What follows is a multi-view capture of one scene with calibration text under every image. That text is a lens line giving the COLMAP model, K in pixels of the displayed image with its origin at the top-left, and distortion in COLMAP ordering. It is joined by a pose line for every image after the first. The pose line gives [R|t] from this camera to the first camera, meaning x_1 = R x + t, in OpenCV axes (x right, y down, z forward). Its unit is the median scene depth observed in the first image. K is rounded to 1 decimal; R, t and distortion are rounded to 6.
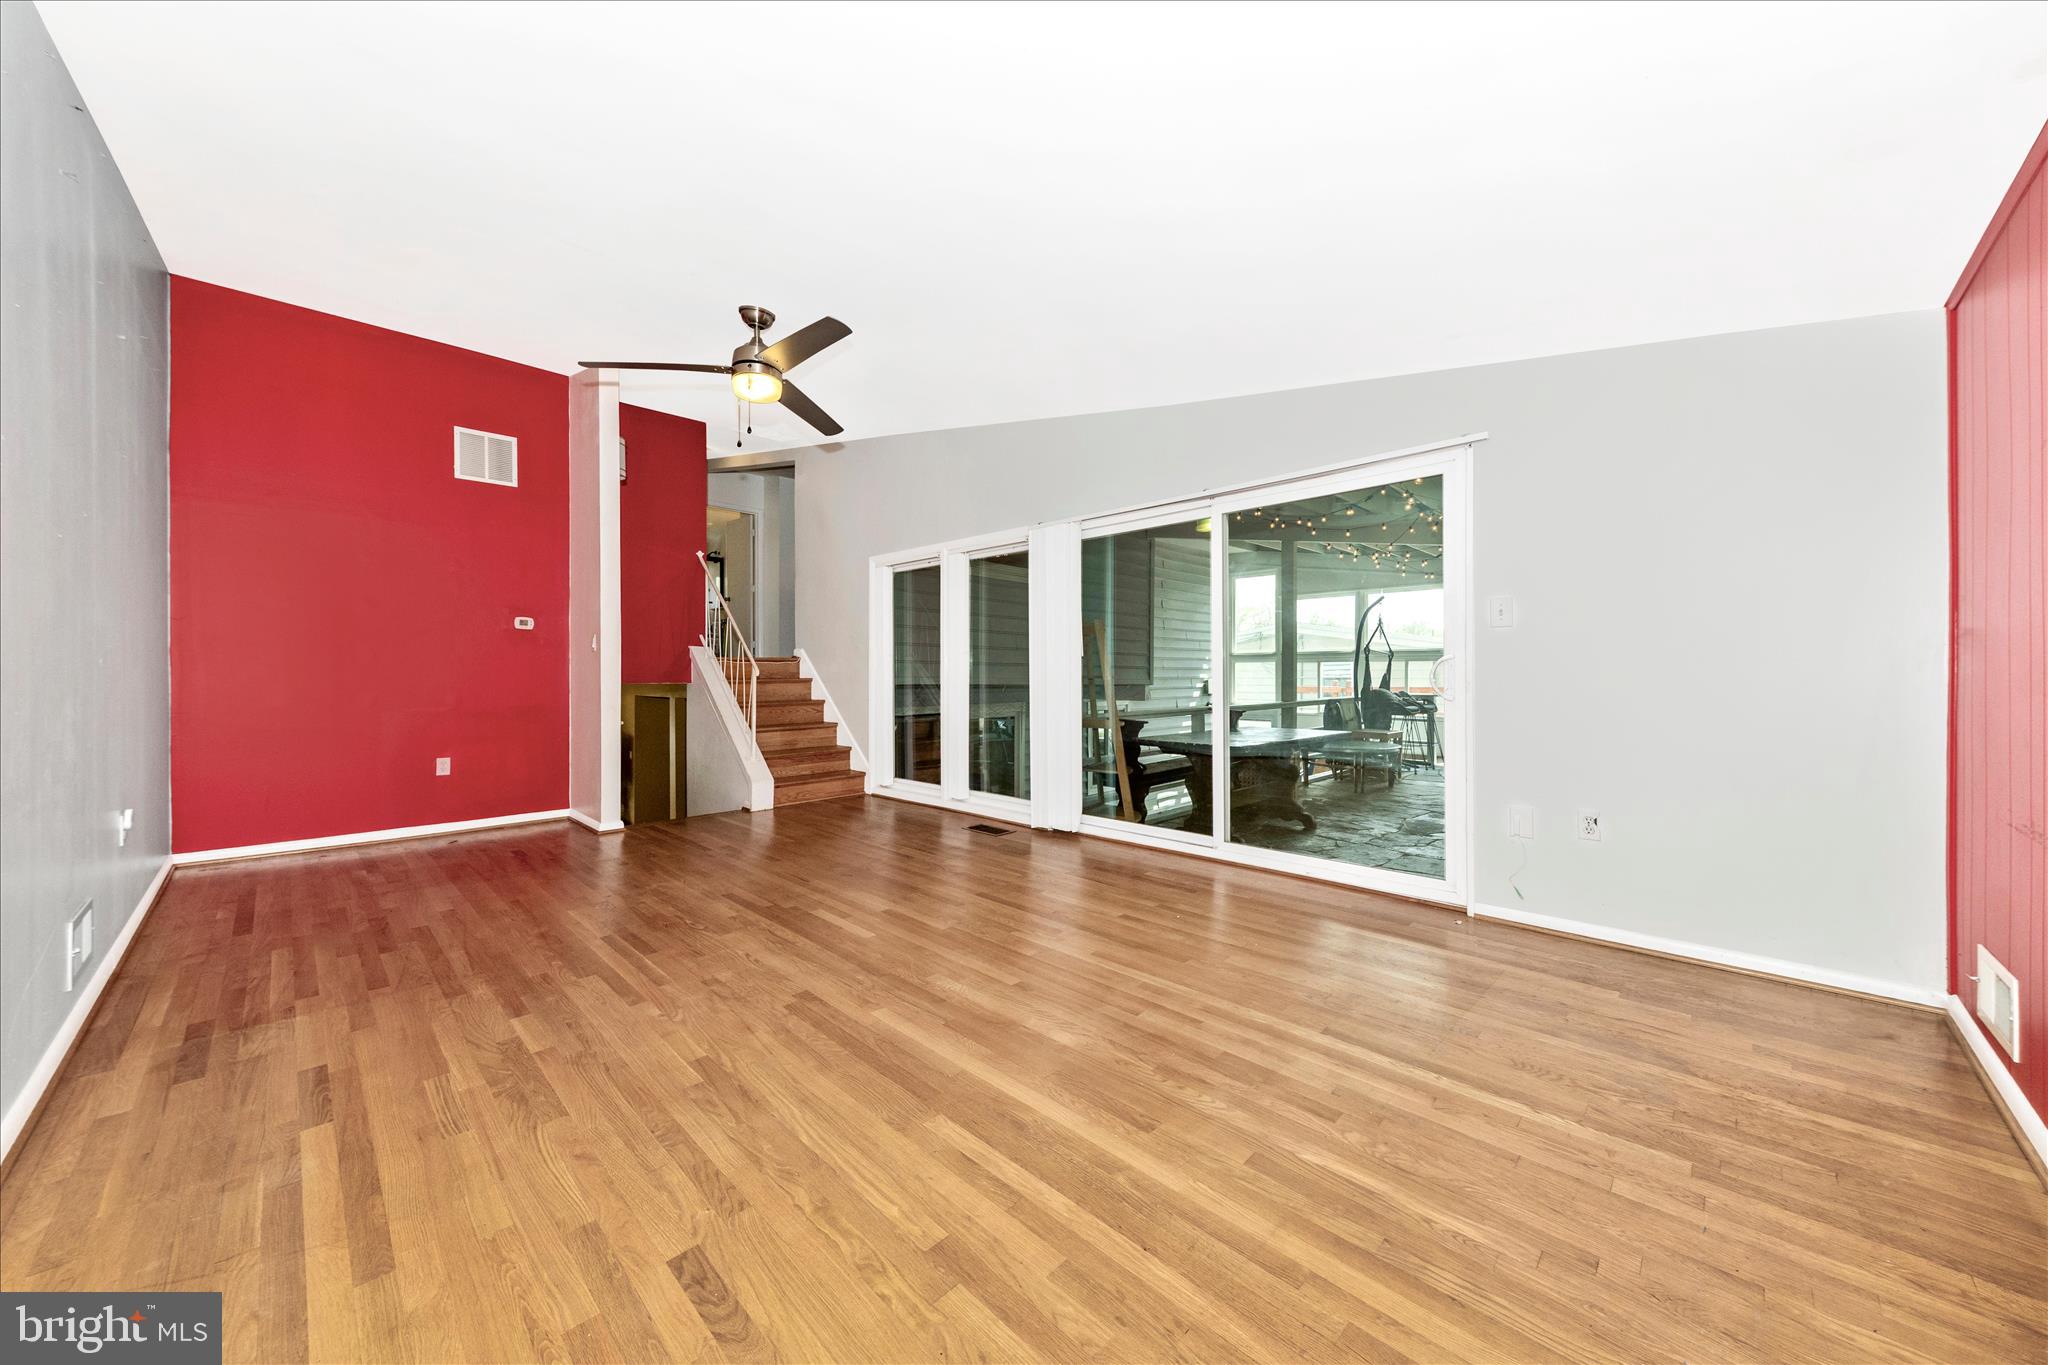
lens RADIAL K [[721.4, 0, 1024.0], [0, 721.4, 682.5], [0, 0, 1]] dist [0.016392, -0.006058]
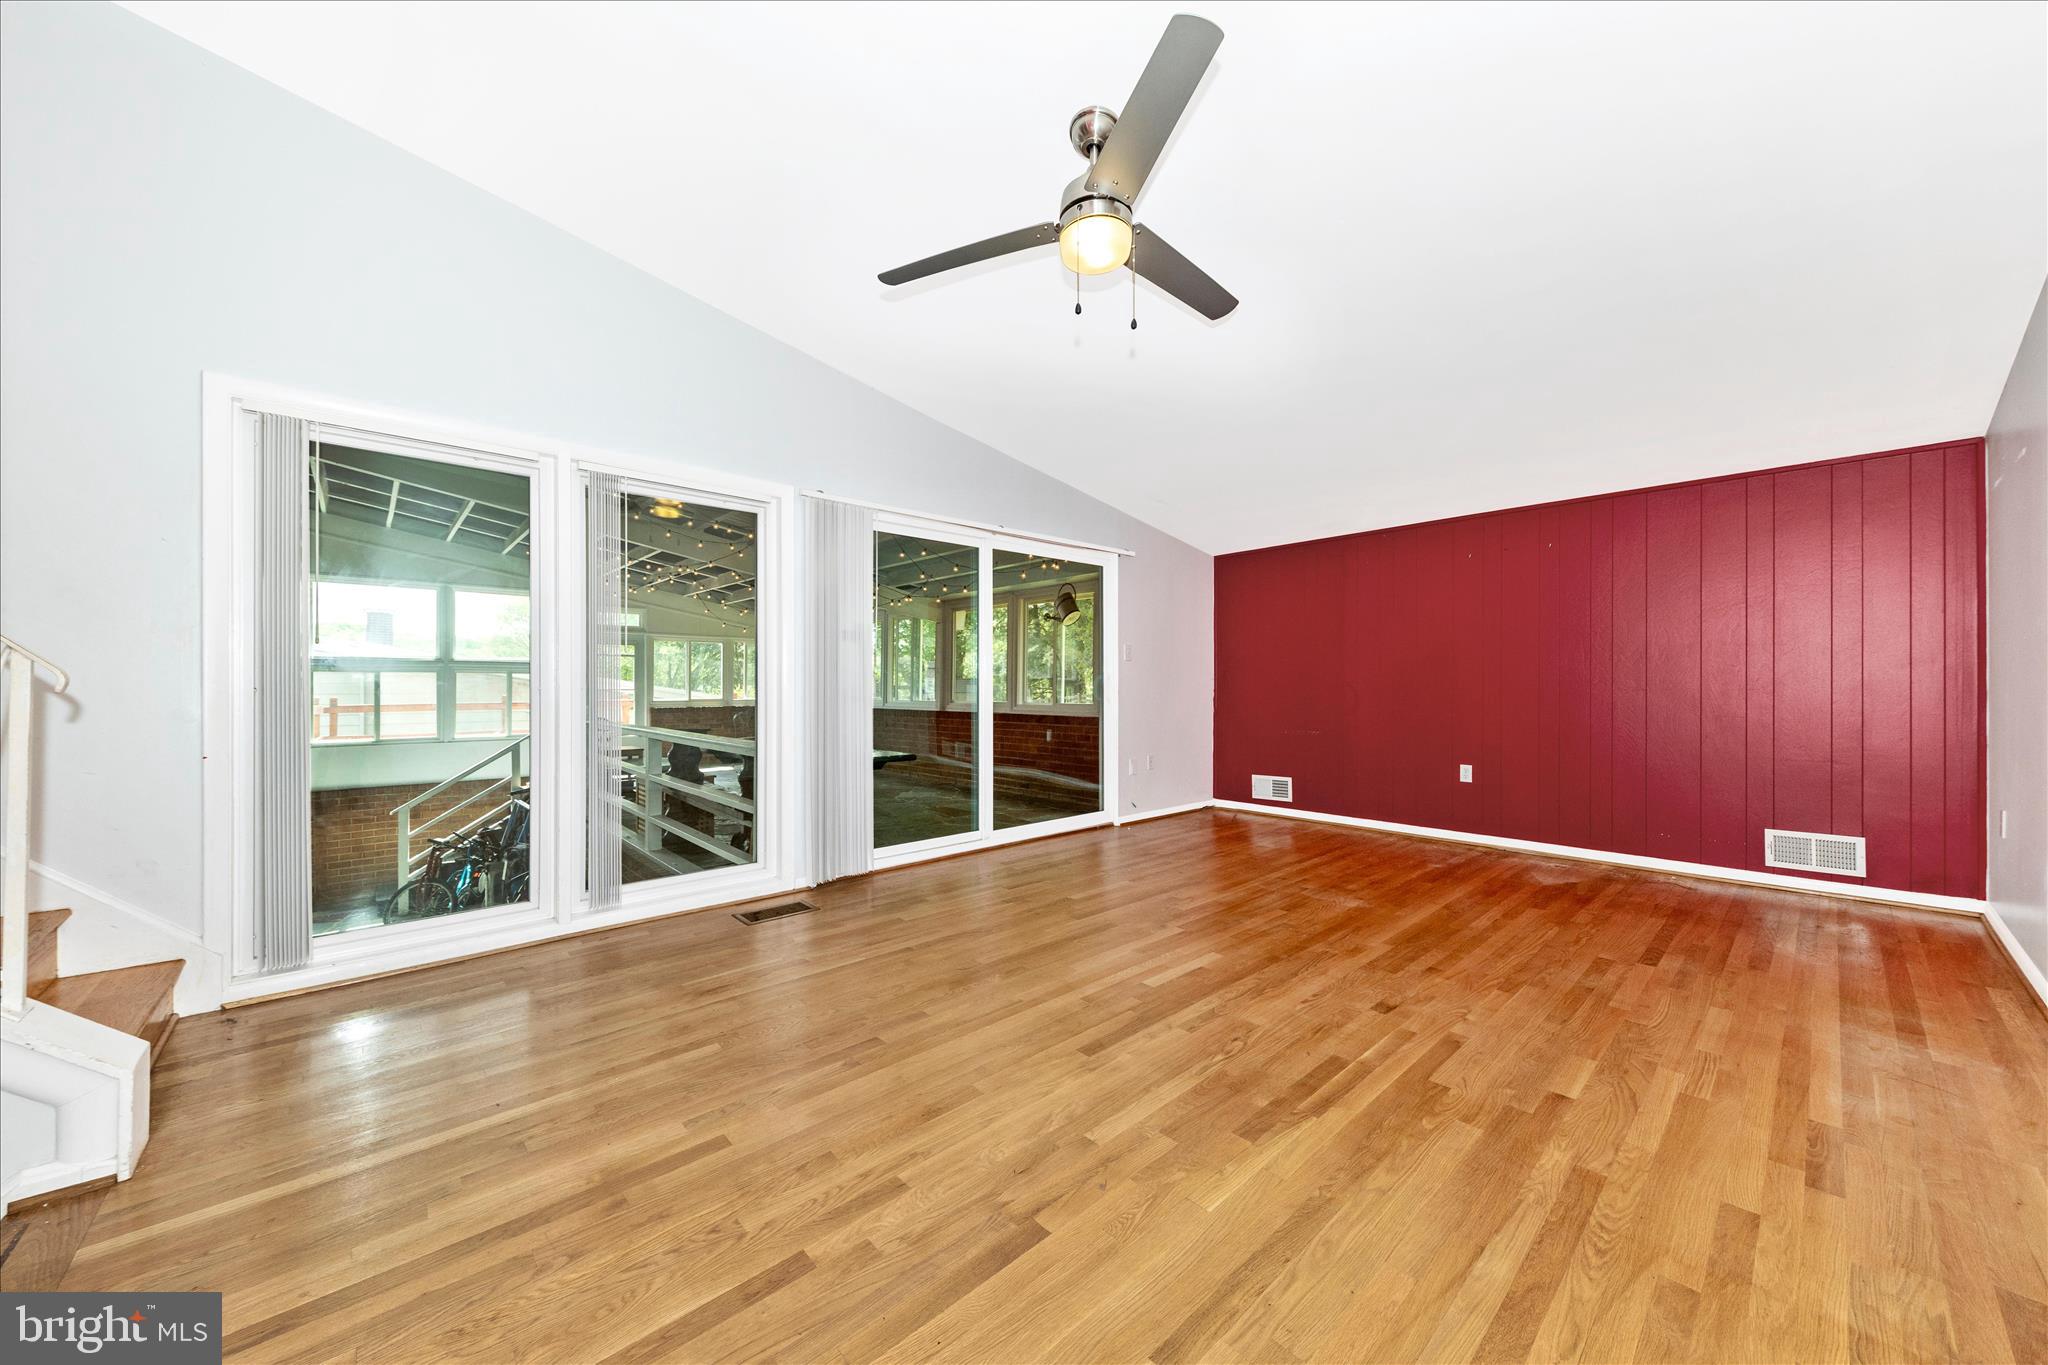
lens RADIAL K [[721.4, 0, 1024.0], [0, 721.4, 682.5], [0, 0, 1]] dist [0.016392, -0.006058]
pose [[0.057405, 0.006177, 0.998332, -1.139723], [0.012890, 0.999893, -0.006927, -0.011050], [-0.998268, 0.013266, 0.057319, 1.137650]]
